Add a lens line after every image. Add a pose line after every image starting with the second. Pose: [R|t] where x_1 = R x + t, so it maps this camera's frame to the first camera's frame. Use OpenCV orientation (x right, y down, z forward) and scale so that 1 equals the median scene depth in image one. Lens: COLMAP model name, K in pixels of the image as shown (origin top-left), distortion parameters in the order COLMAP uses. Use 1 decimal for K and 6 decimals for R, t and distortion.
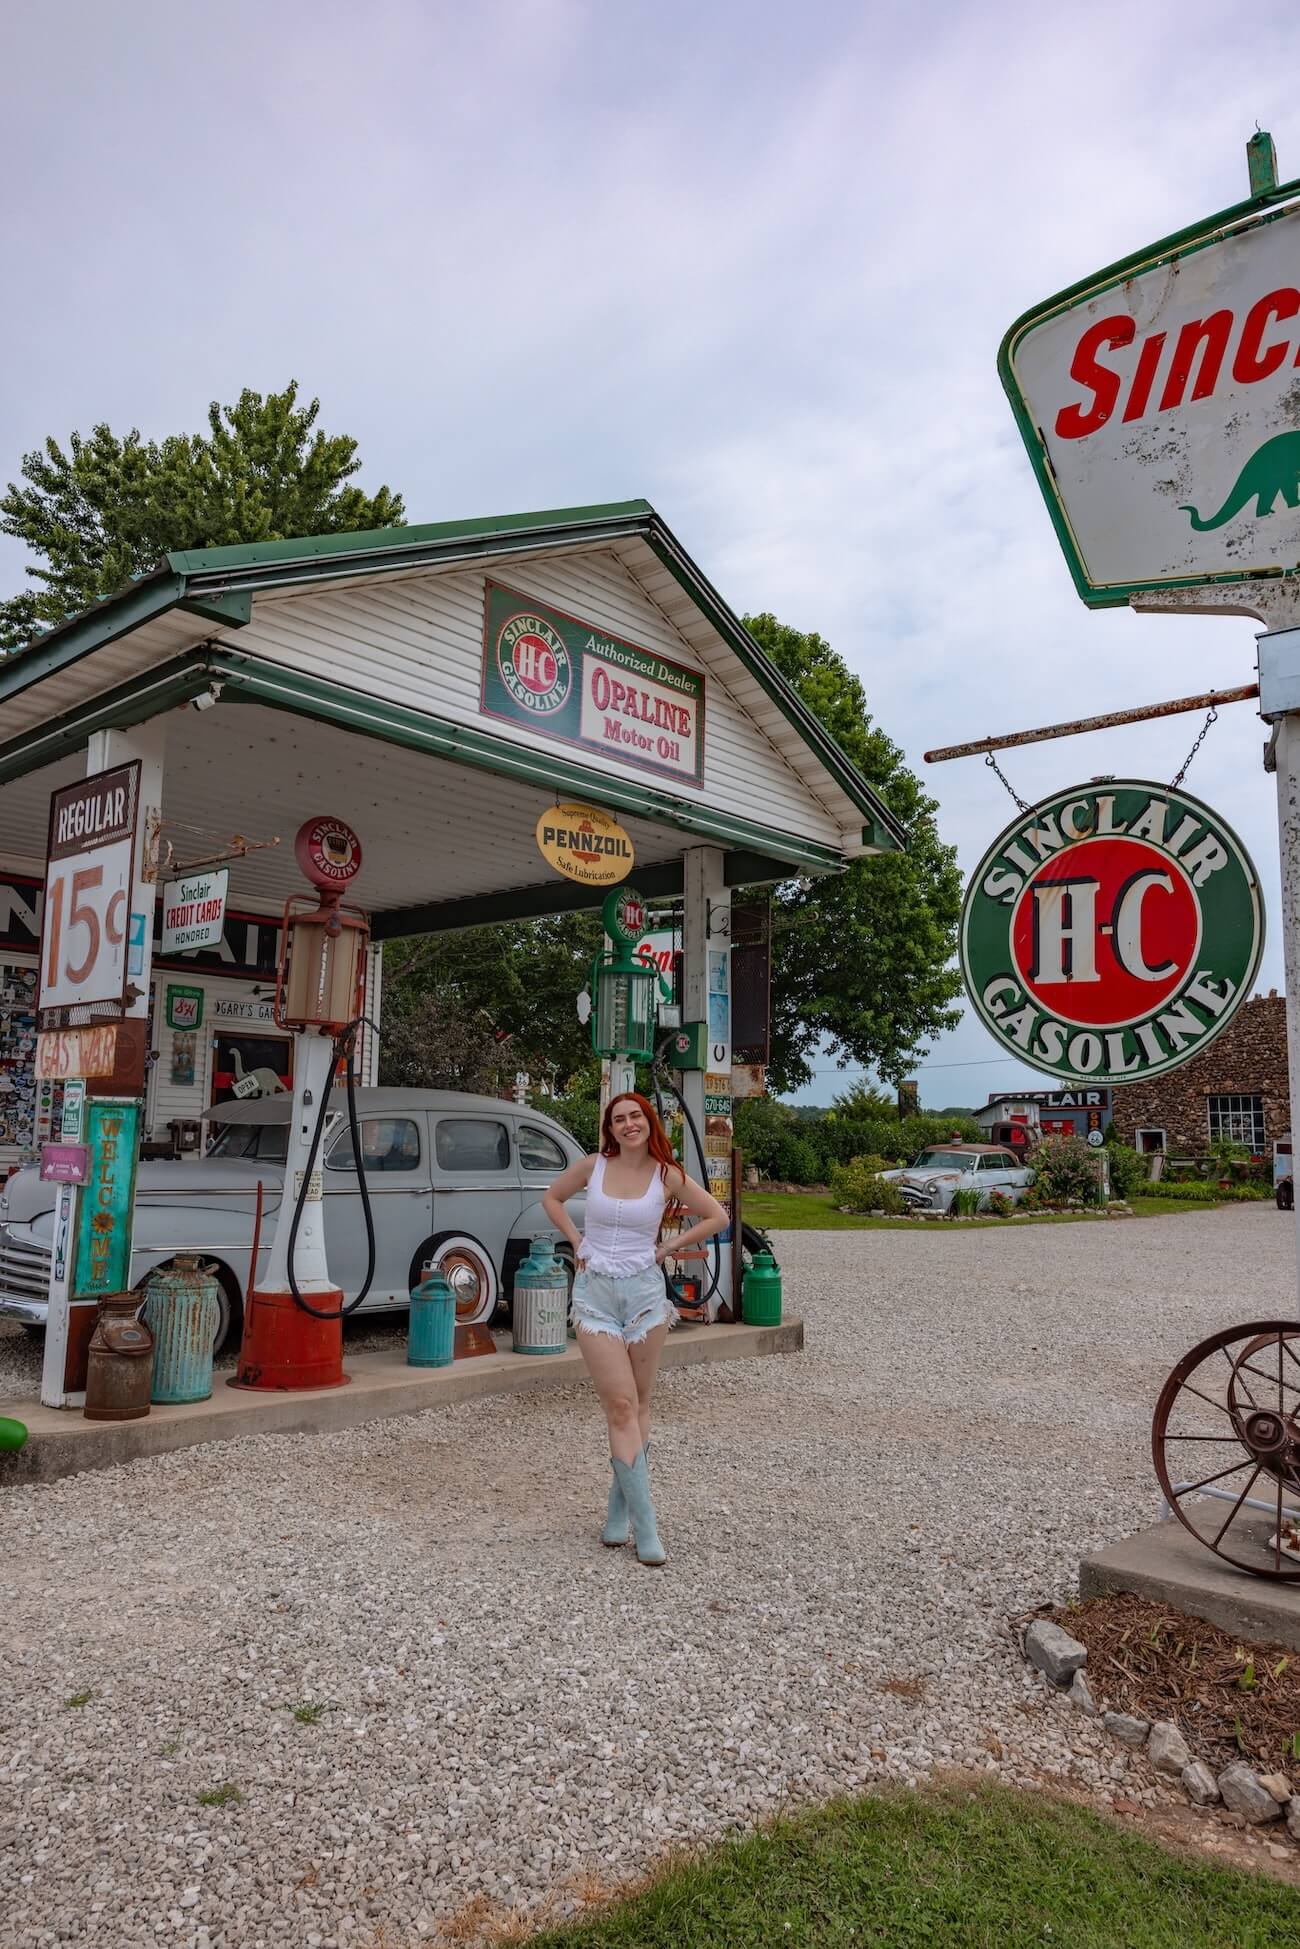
lens RADIAL K [[1288.5, 0, 647.5], [0, 1288.5, 998.8], [0, 0, 1]] dist [0.009663, 0.001900]
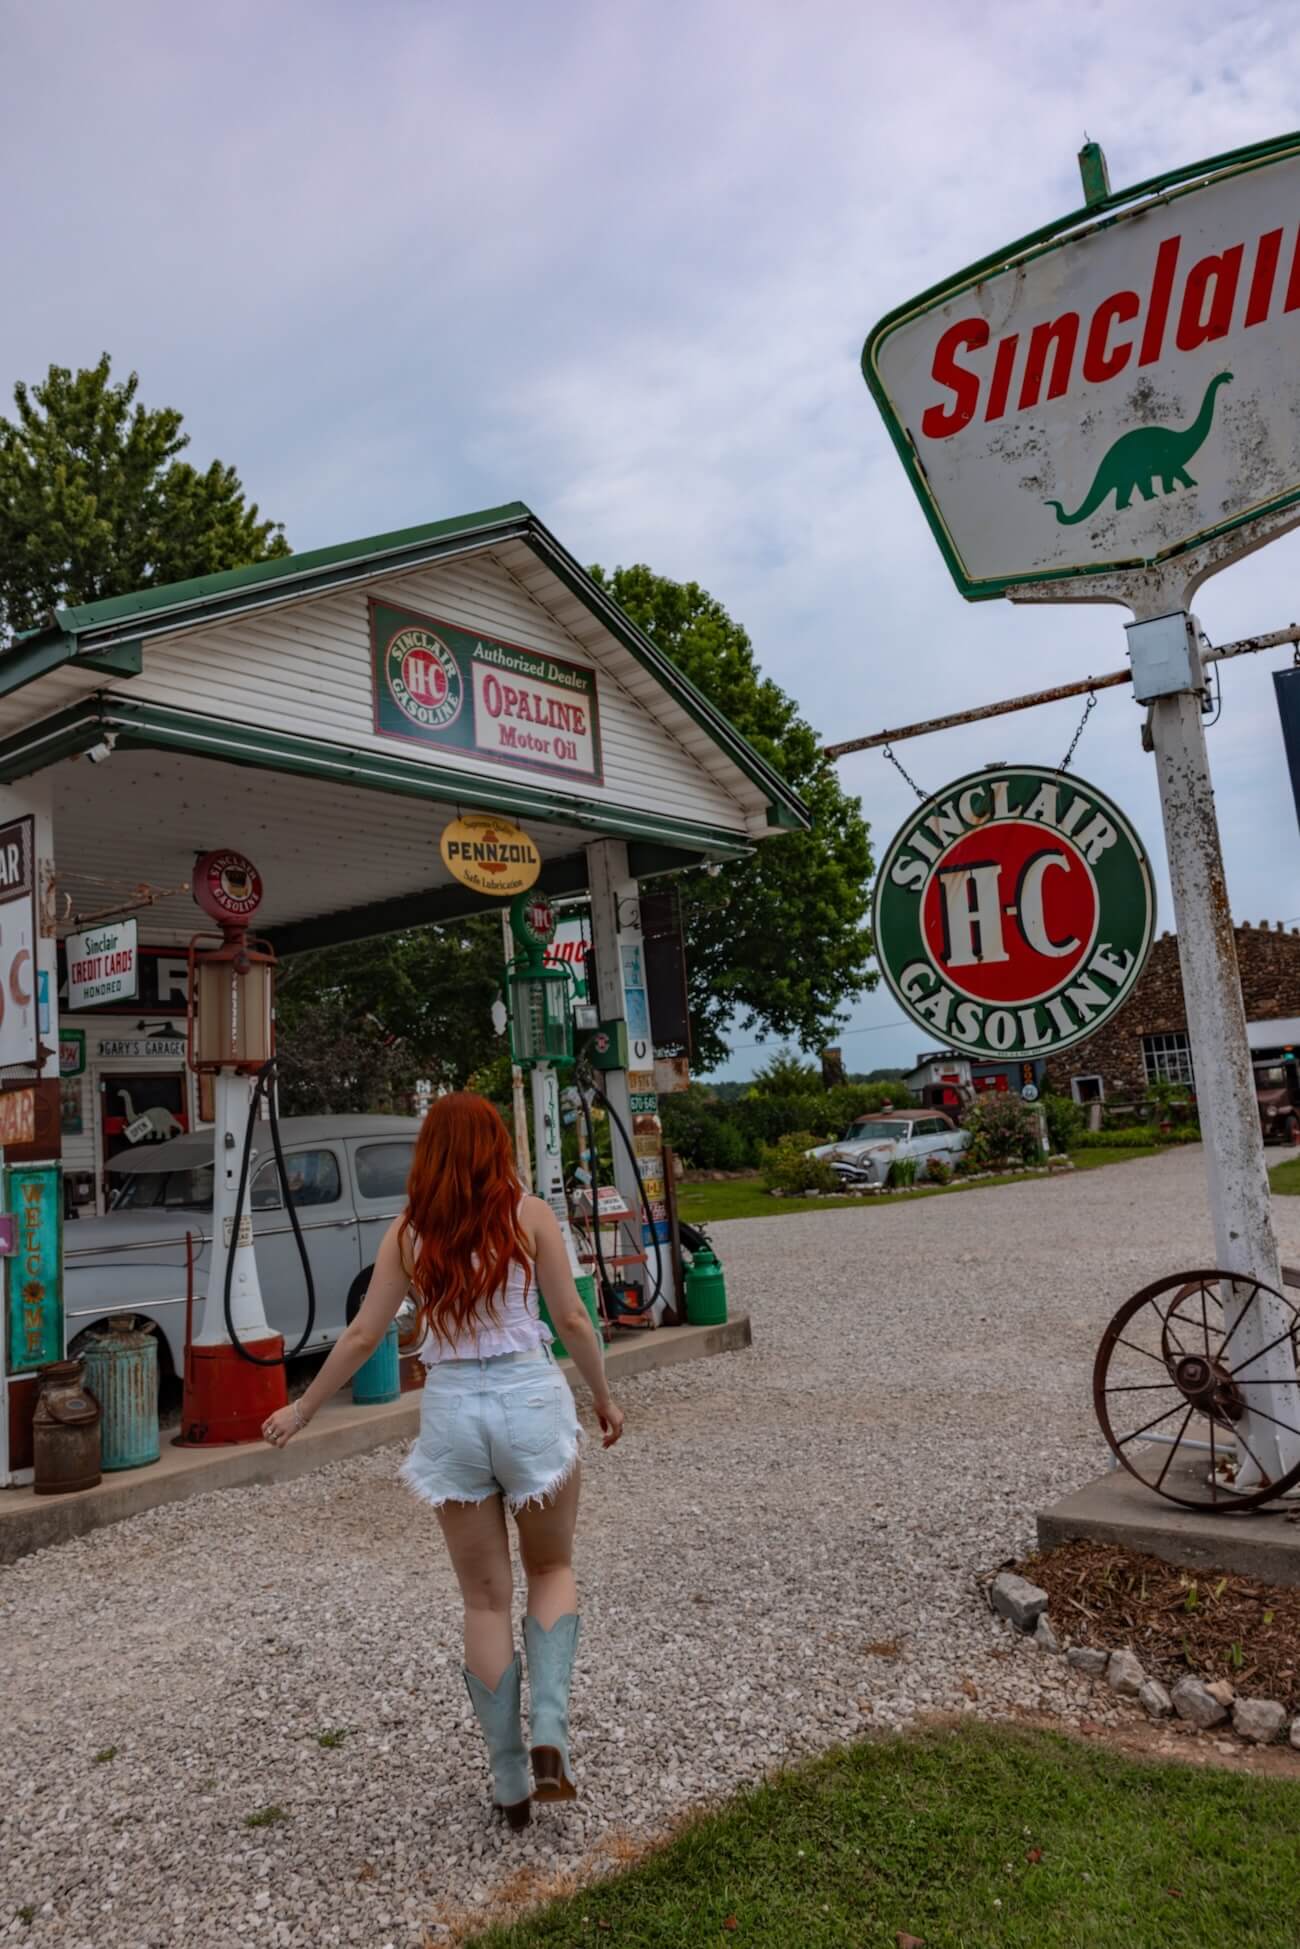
lens RADIAL K [[1400.5, 0, 650.0], [0, 1400.5, 974.5], [0, 0, 1]] dist [0.047641, -0.024667]
pose [[0.993388, -0.086022, 0.076030, -0.024287], [0.086211, 0.996277, 0.000811, -0.028601], [-0.075817, 0.005749, 0.997105, -0.109020]]
